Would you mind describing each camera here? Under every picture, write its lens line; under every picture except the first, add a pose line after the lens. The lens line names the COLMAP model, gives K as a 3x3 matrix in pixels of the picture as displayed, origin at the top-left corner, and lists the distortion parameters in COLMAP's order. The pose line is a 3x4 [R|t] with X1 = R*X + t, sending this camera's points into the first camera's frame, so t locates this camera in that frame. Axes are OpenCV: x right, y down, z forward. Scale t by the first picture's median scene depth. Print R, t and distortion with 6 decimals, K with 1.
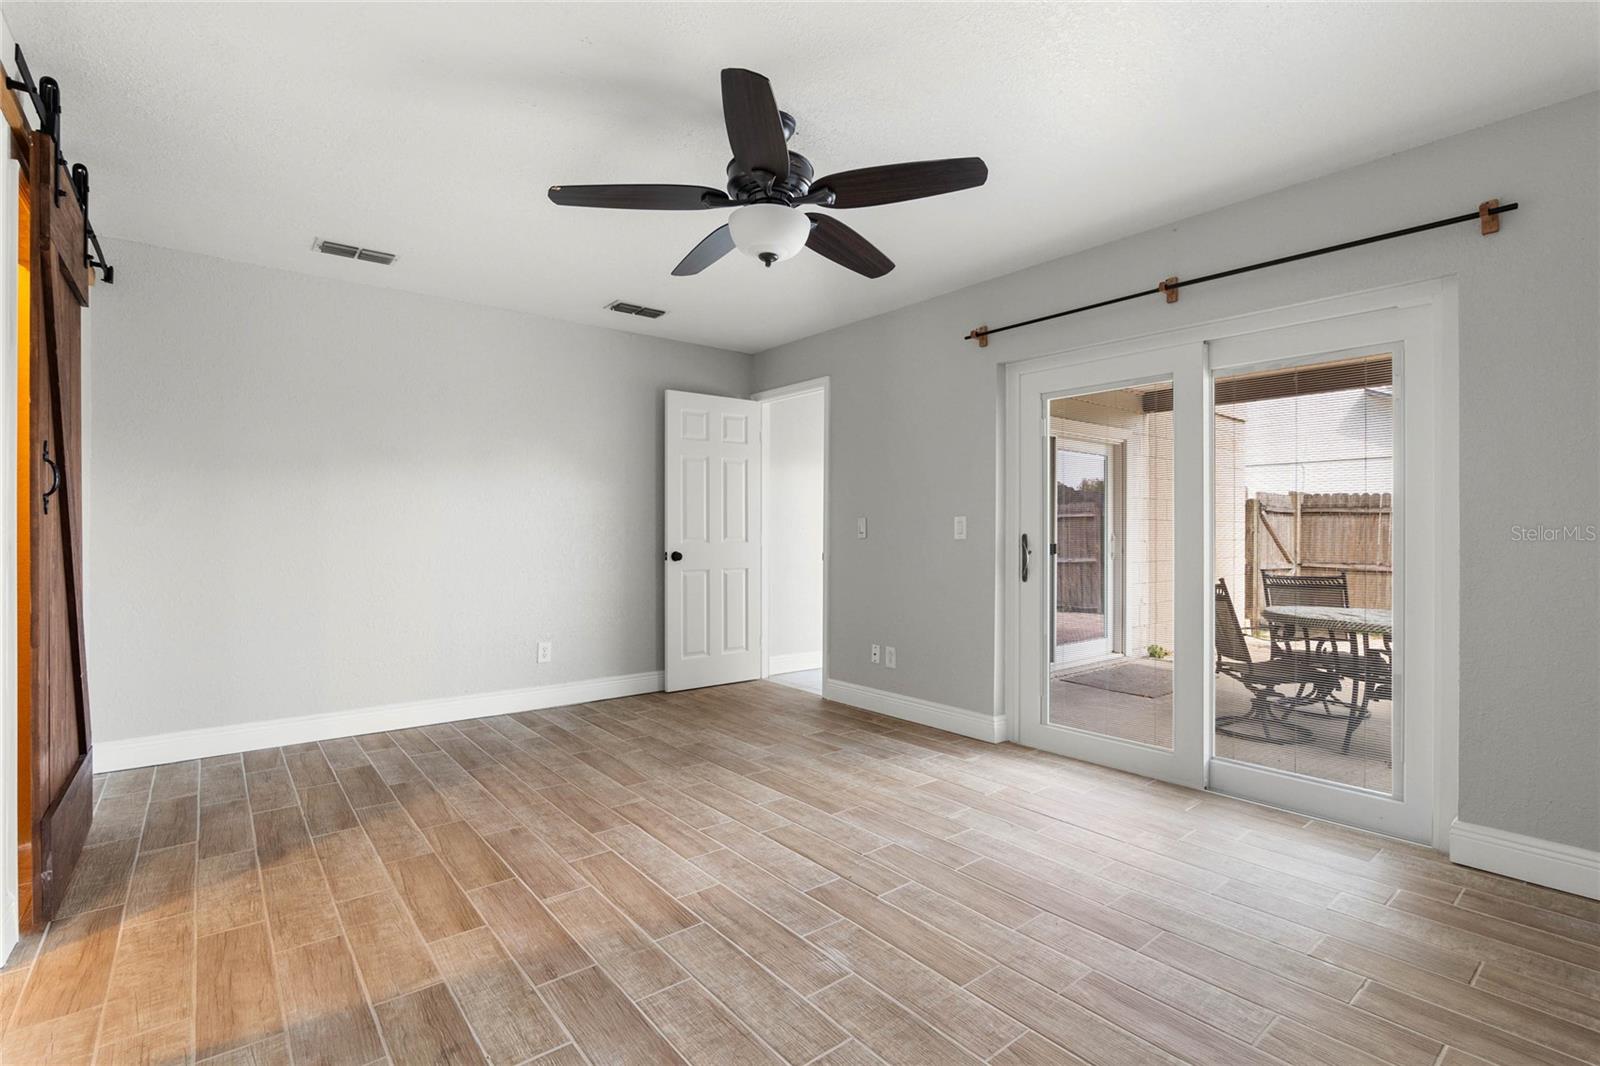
lens RADIAL K [[743.7, 0, 806.8], [0, 743.7, 534.9], [0, 0, 1]] dist [-0.024062, 0.005951]
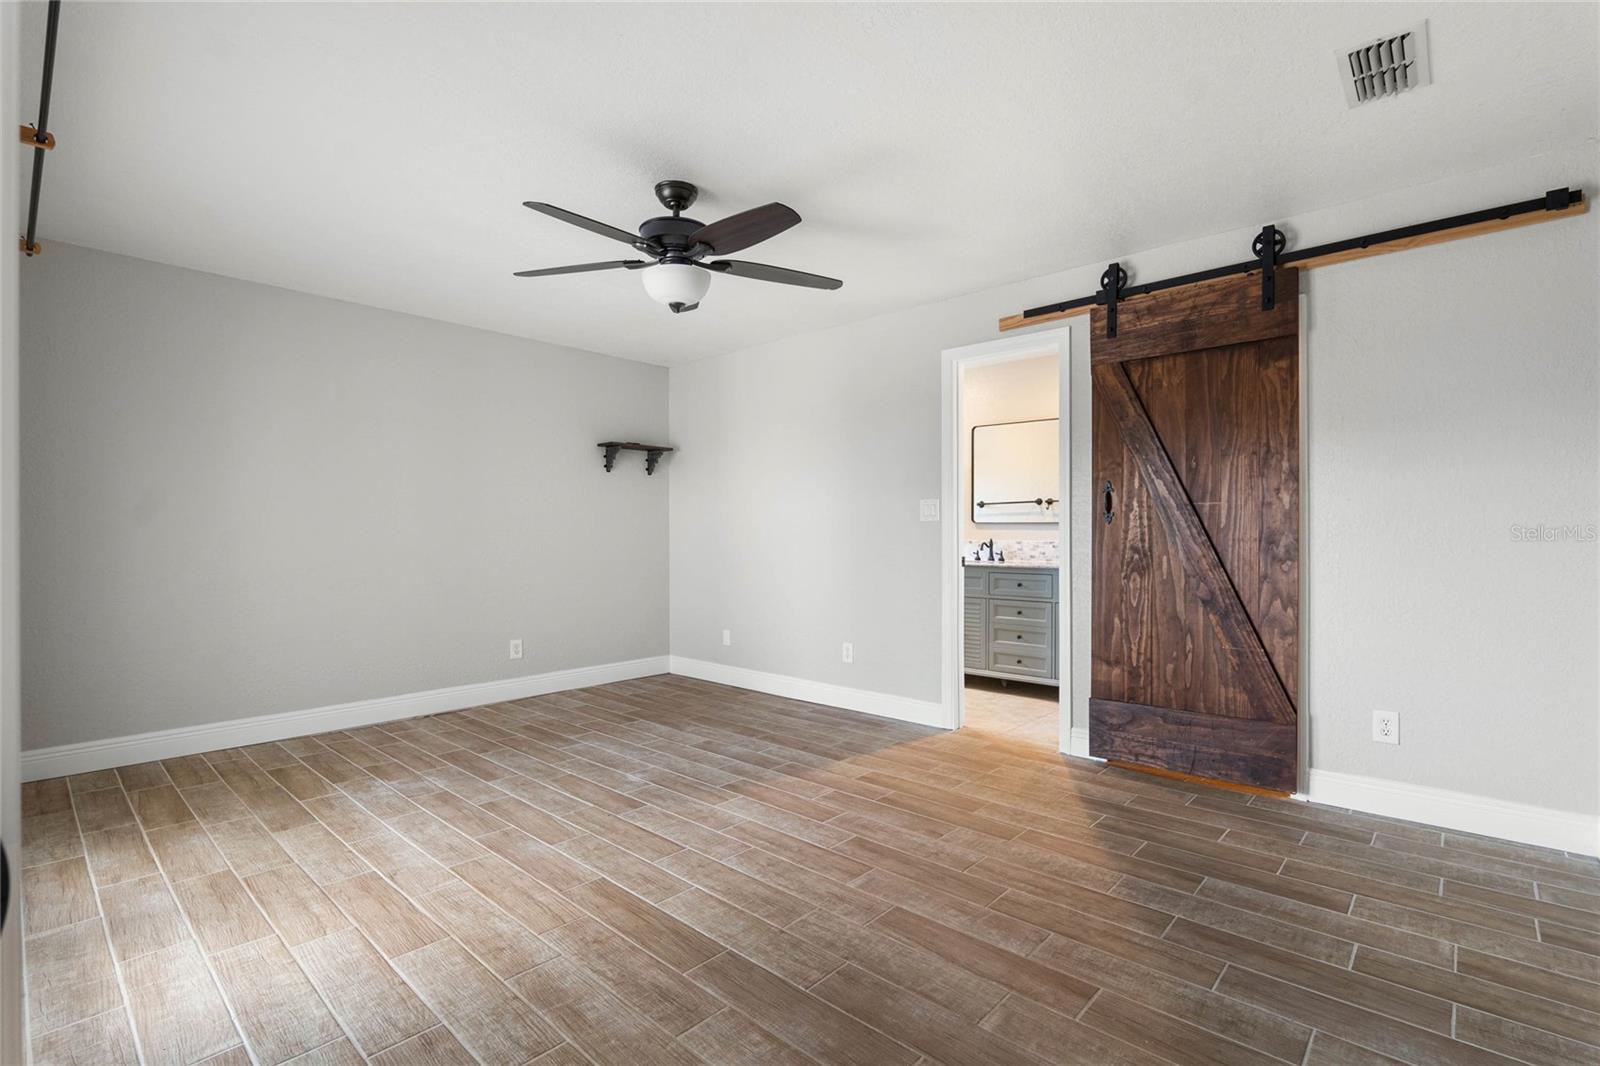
lens RADIAL K [[743.7, 0, 806.8], [0, 743.7, 534.9], [0, 0, 1]] dist [-0.024062, 0.005951]
pose [[-0.989287, 0.000376, -0.145980, -0.077059], [-0.000198, 0.999992, 0.003914, -0.007243], [0.145980, 0.003901, -0.989280, 1.995667]]
